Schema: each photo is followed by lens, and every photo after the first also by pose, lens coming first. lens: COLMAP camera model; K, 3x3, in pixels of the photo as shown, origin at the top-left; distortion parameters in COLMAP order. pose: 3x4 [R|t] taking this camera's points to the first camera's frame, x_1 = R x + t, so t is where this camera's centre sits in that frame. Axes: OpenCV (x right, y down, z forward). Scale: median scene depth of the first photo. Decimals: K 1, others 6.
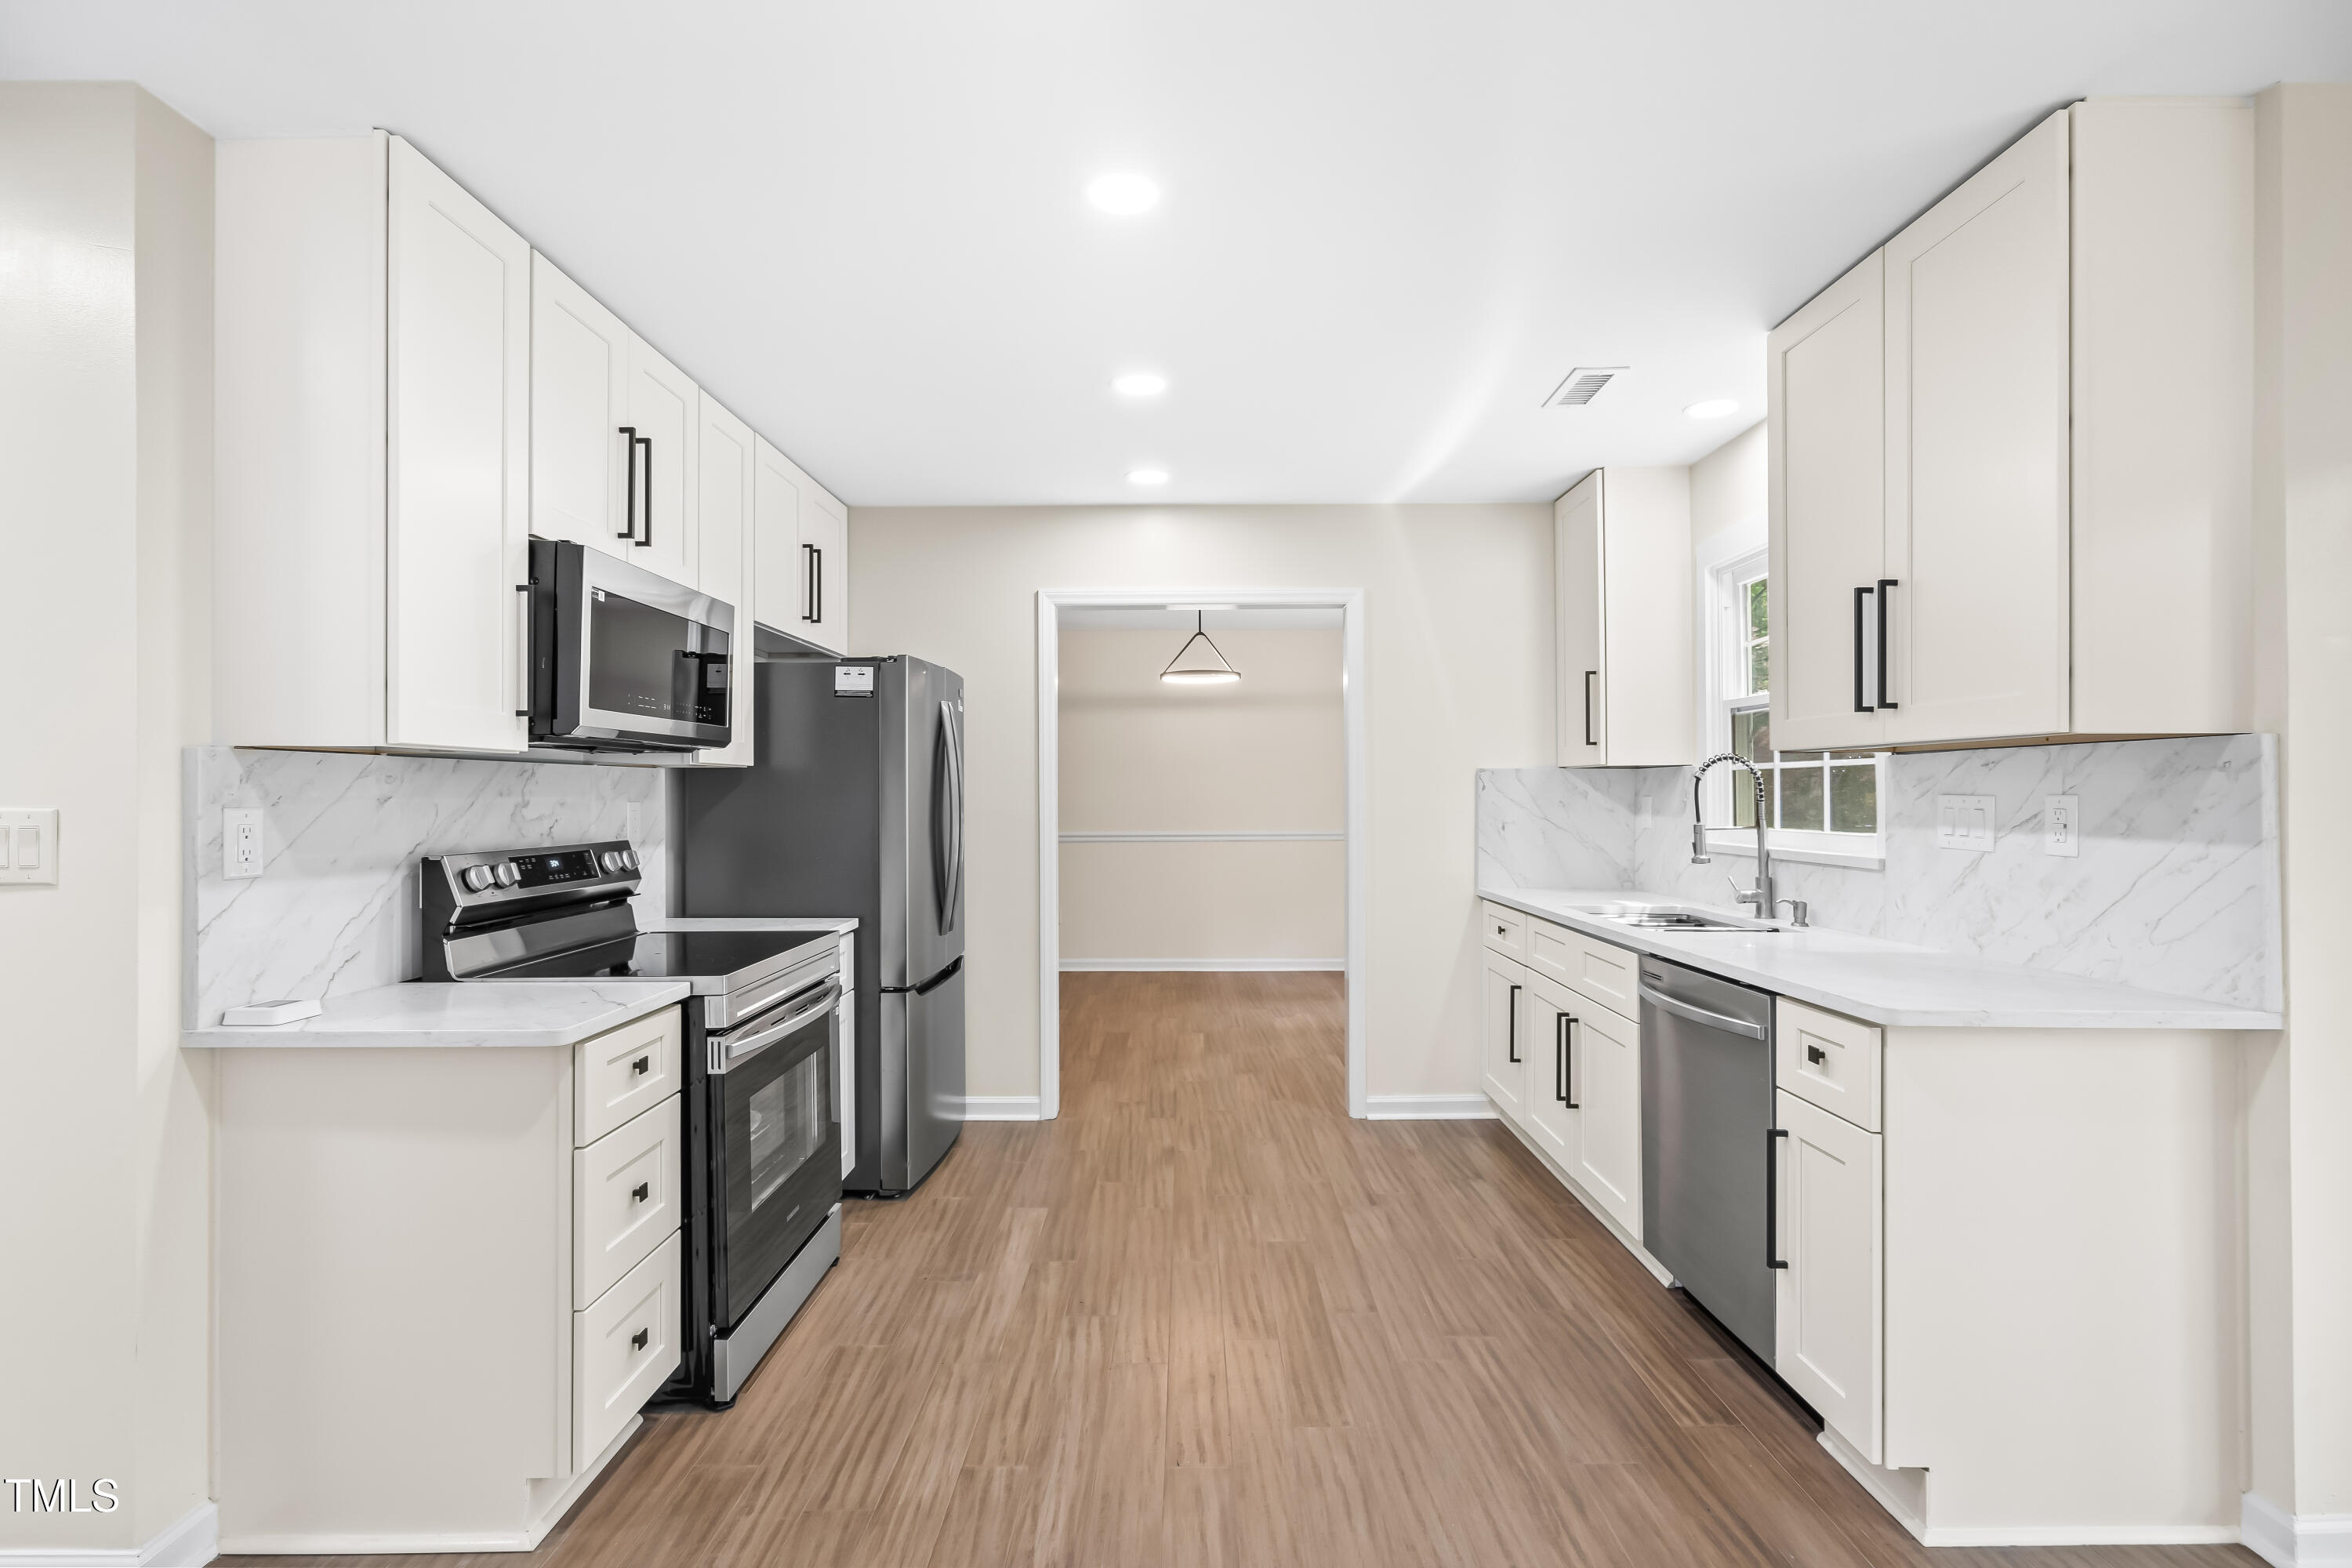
lens RADIAL K [[1068.7, 0, 1182.8], [0, 1068.7, 788.0], [0, 0, 1]] dist [-0.004510, 0.002801]
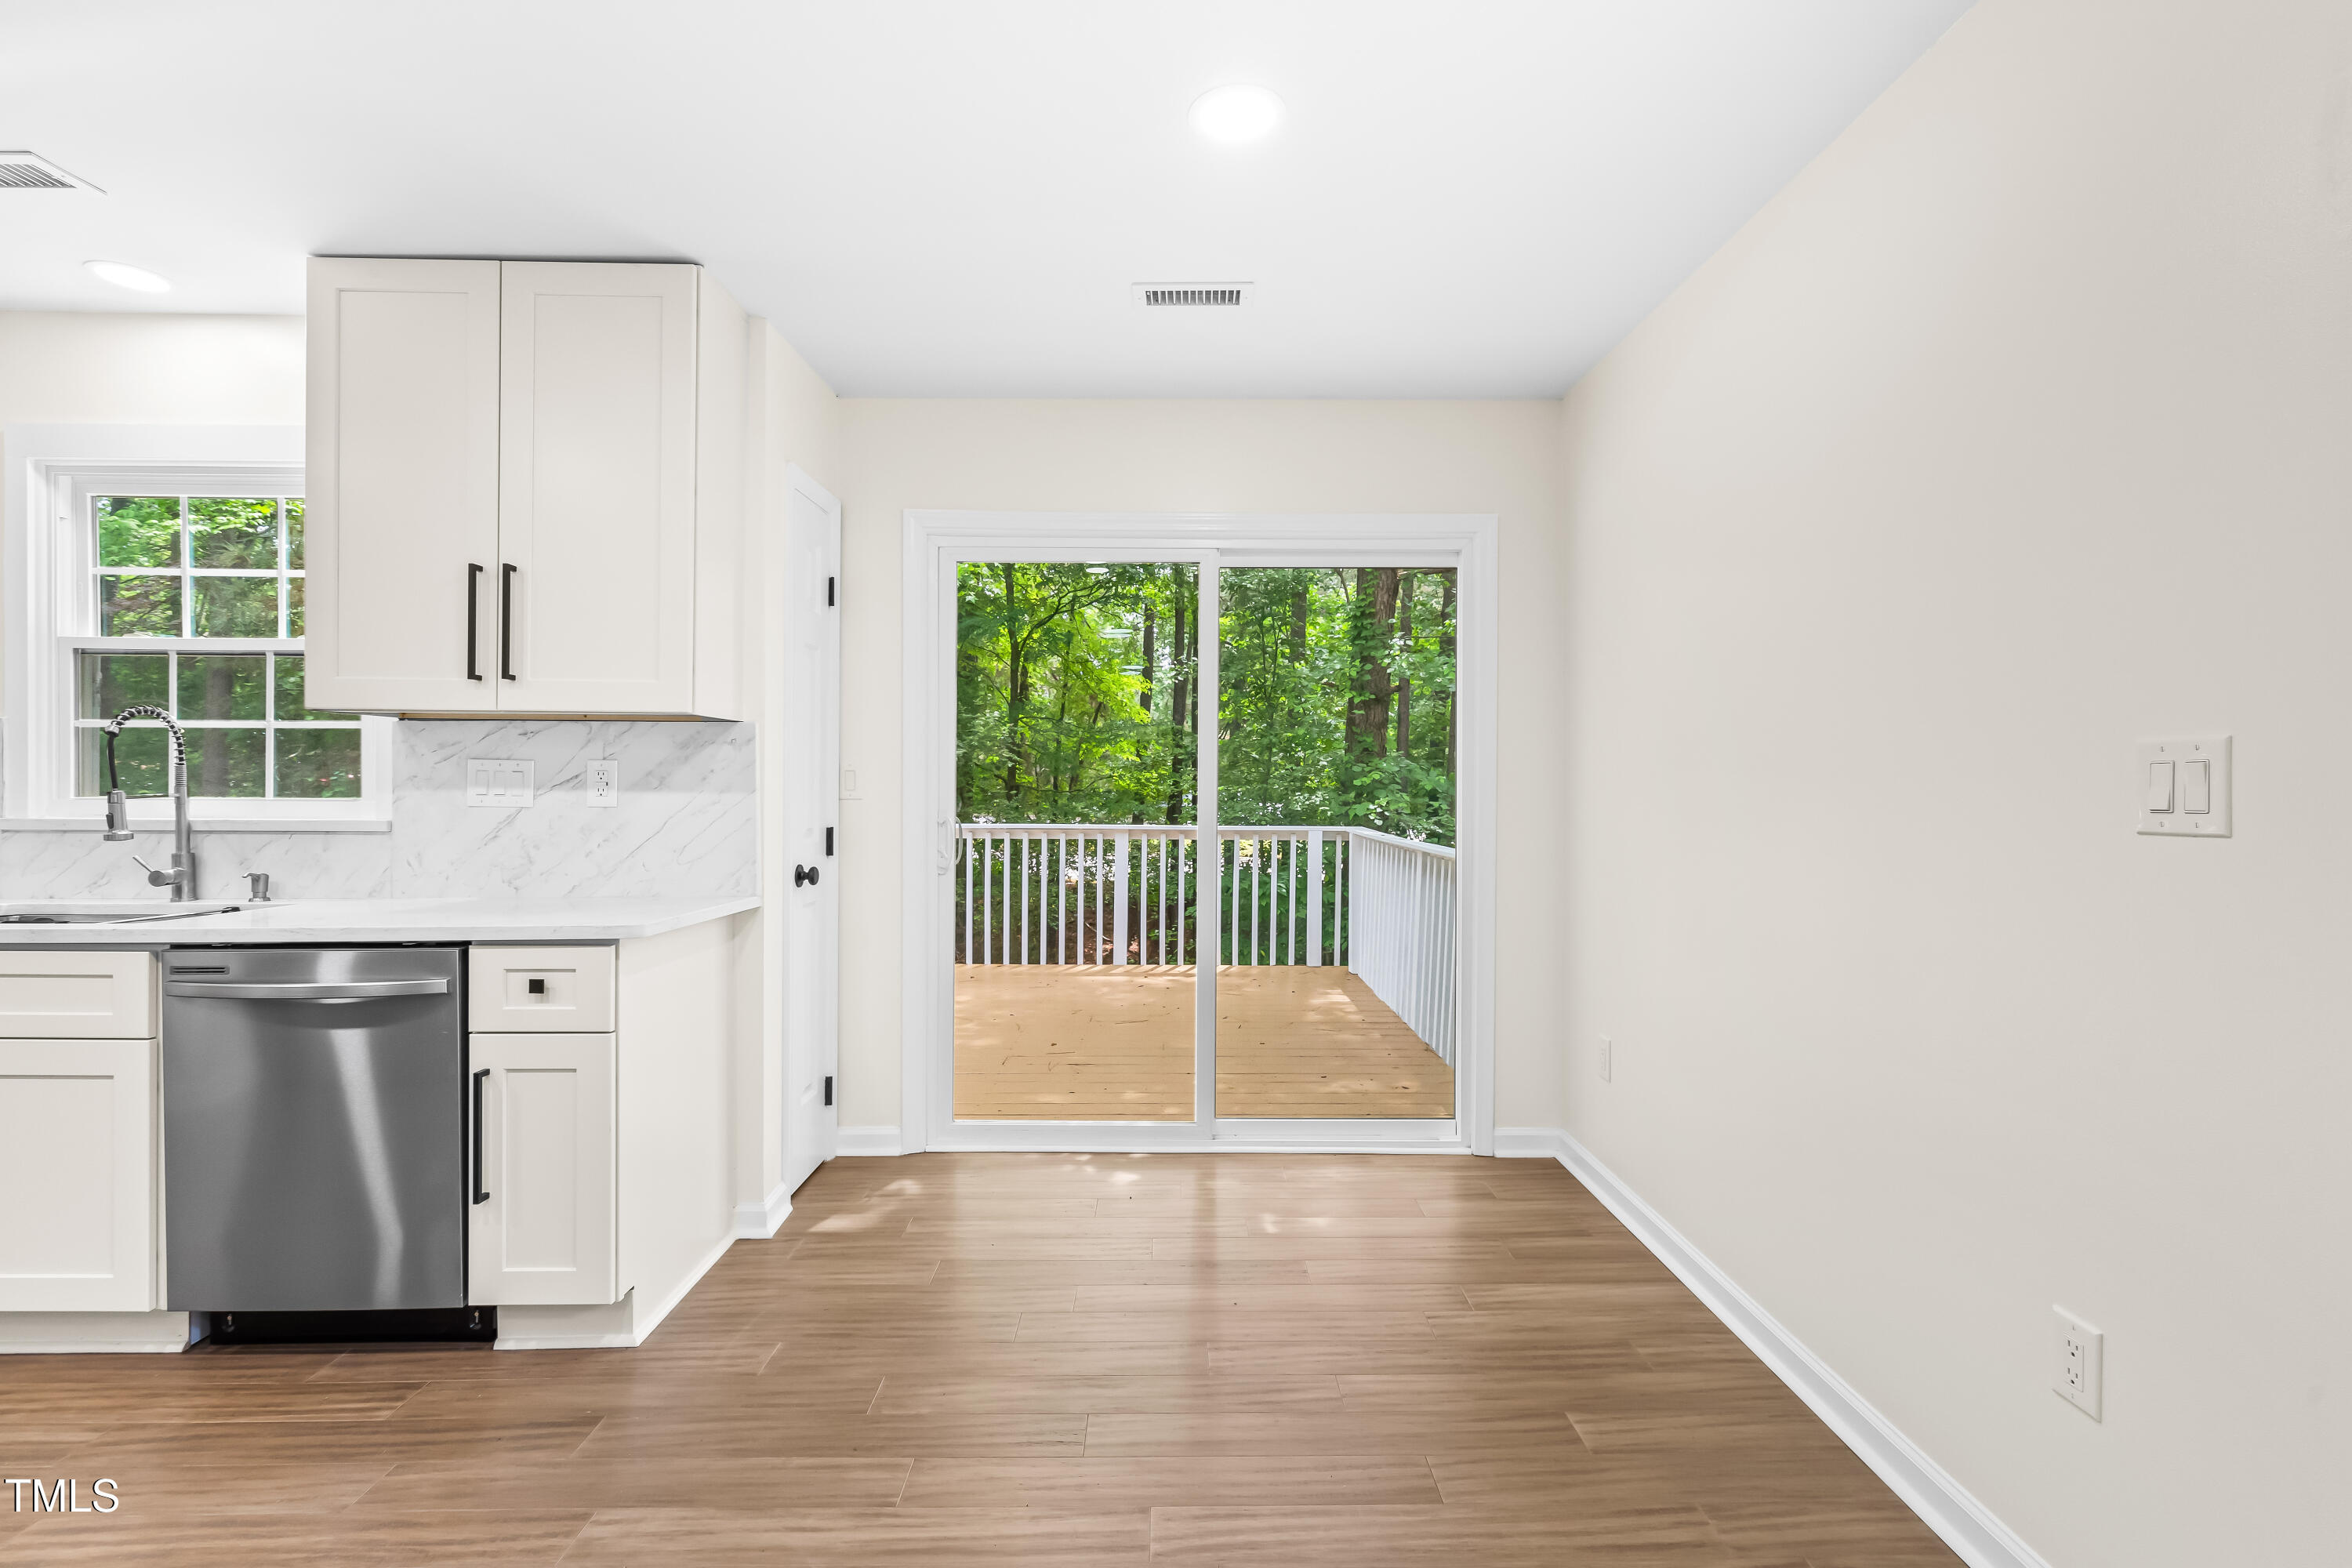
lens RADIAL K [[1068.7, 0, 1175.3], [0, 1068.7, 789.2], [0, 0, 1]] dist [-0.004510, 0.002801]
pose [[-0.010939, -0.002437, 0.999937, -0.370980], [-0.012117, 0.999924, 0.002304, 0.023605], [-0.999867, -0.012091, -0.010968, 0.244536]]
